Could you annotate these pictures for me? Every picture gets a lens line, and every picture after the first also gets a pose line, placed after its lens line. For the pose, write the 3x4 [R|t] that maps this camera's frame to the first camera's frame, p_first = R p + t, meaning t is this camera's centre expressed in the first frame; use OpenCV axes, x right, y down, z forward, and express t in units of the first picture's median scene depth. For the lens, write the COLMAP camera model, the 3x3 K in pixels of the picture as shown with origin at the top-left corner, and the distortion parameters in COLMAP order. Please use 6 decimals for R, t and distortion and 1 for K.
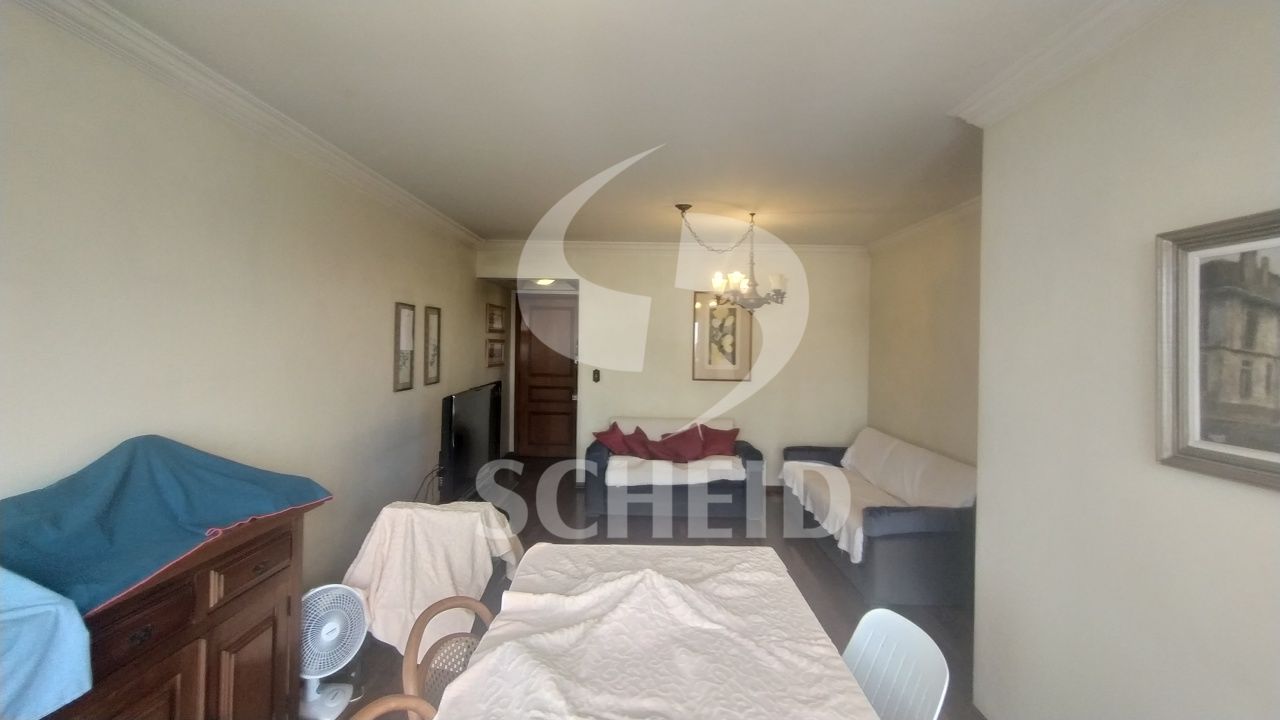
lens RADIAL K [[582.0, 0, 643.8], [0, 582.0, 342.9], [0, 0, 1]] dist [-0.002726, 0.002660]
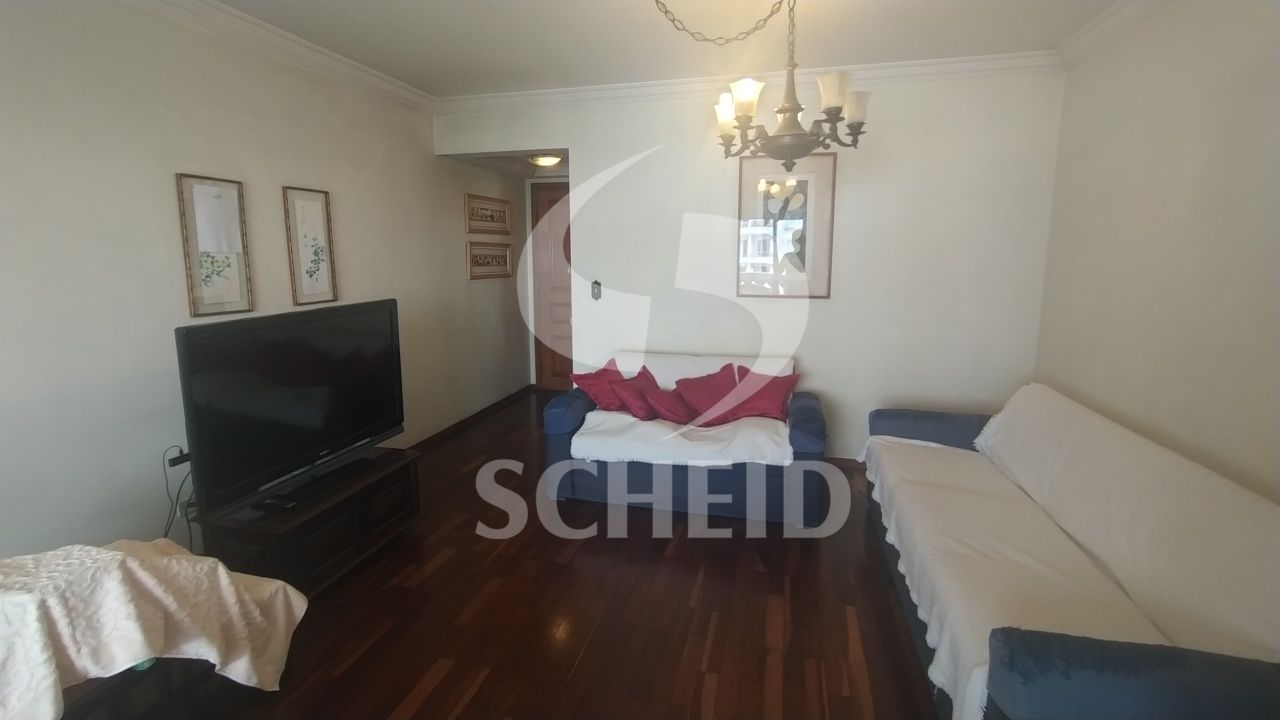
lens RADIAL K [[582.0, 0, 636.8], [0, 582.0, 337.2], [0, 0, 1]] dist [-0.002726, 0.002660]
pose [[0.969147, 0.017157, -0.245886, 0.196058], [0.017044, 0.990522, 0.136295, 0.026308], [0.245893, -0.136281, 0.959669, 0.486599]]
